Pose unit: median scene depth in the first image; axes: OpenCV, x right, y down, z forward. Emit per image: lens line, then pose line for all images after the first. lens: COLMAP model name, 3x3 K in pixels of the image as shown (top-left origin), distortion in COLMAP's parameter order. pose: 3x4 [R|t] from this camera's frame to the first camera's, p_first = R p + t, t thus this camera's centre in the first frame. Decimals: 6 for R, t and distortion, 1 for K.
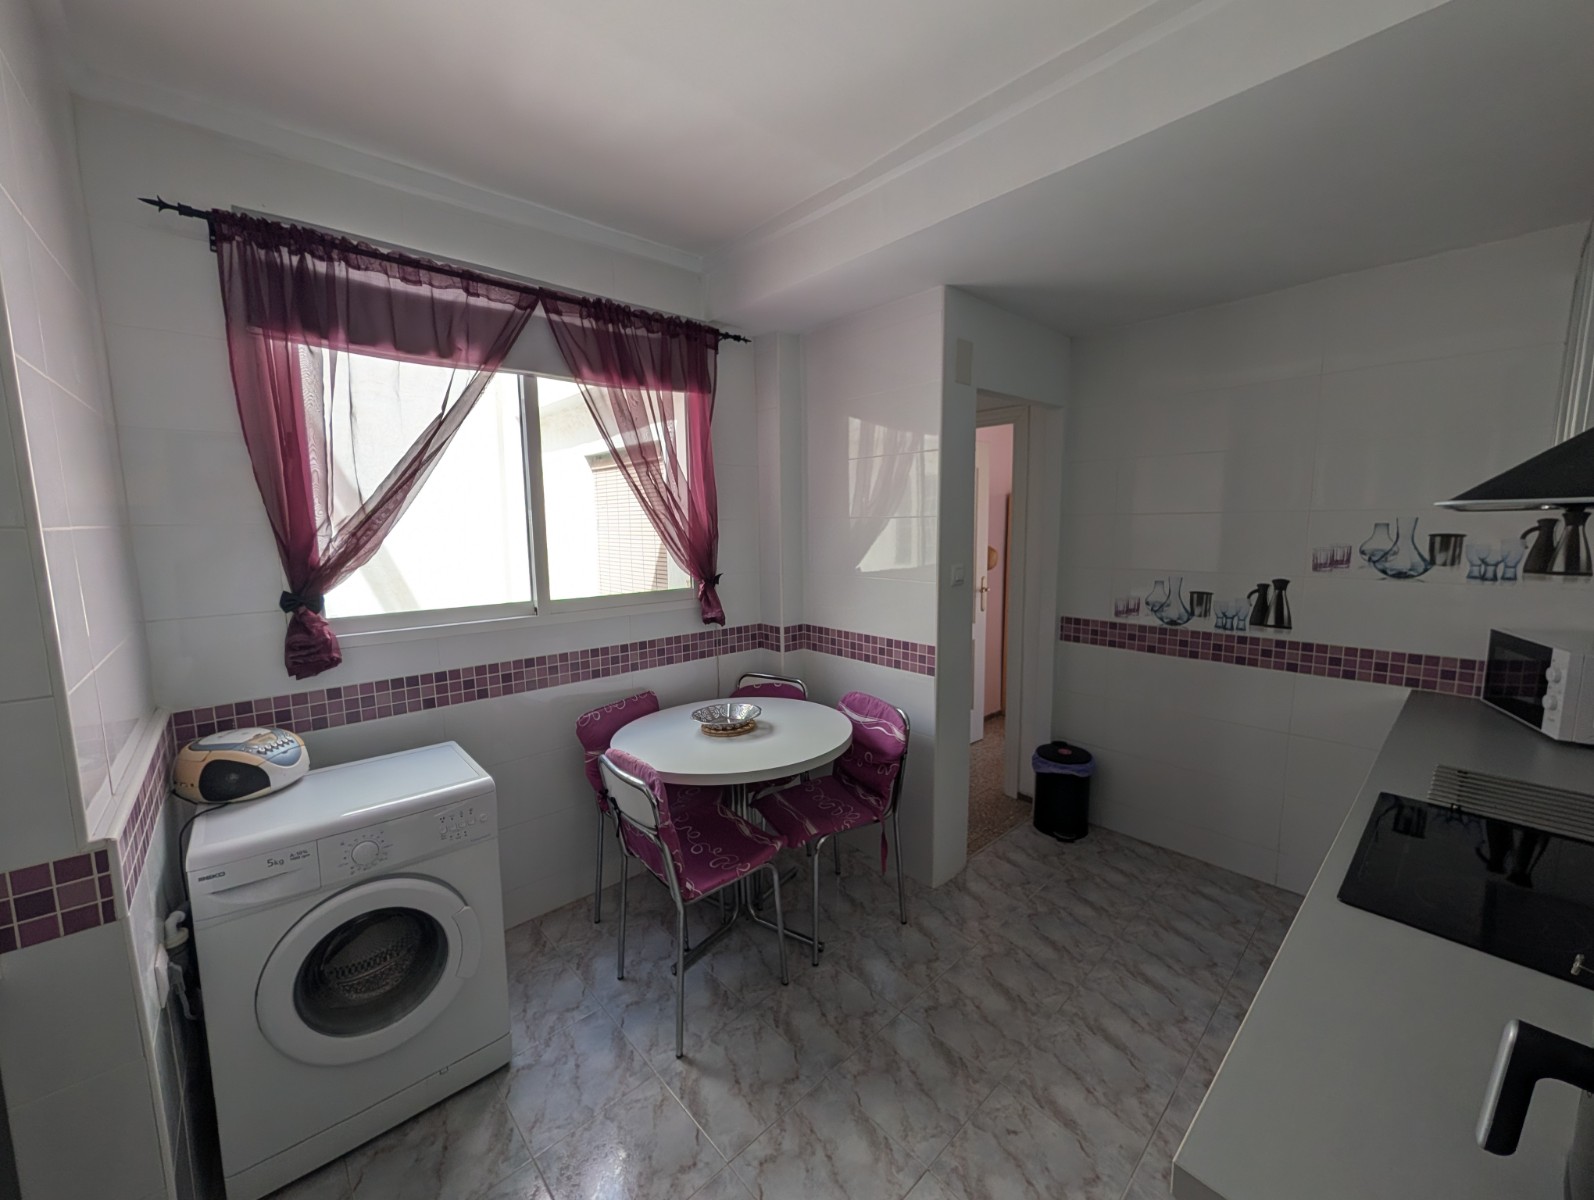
lens RADIAL K [[613.8, 0, 795.5], [0, 613.8, 597.7], [0, 0, 1]] dist [-0.001310, -0.000073]
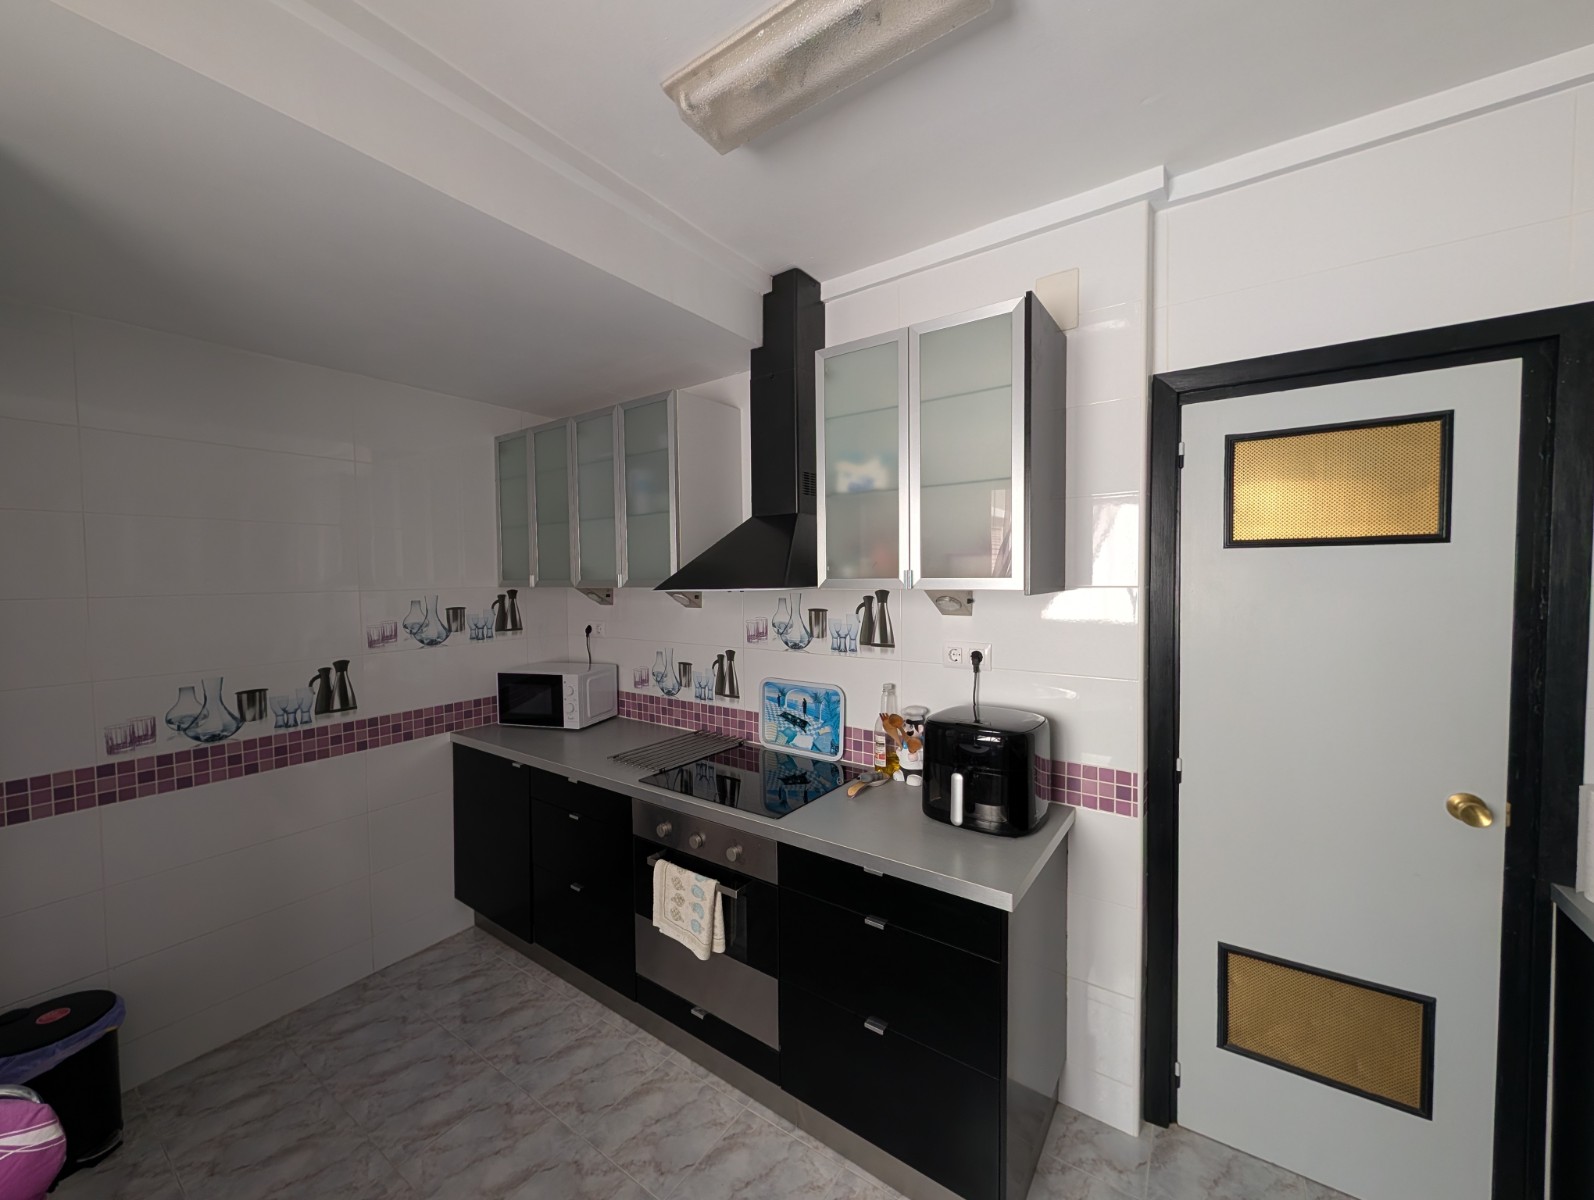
lens RADIAL K [[613.8, 0, 795.0], [0, 613.8, 597.1], [0, 0, 1]] dist [-0.001310, -0.000073]
pose [[-0.223615, -0.018915, 0.974494, -0.309204], [0.138927, 0.988985, 0.051076, -0.077698], [-0.964726, 0.146805, -0.218524, 0.493891]]
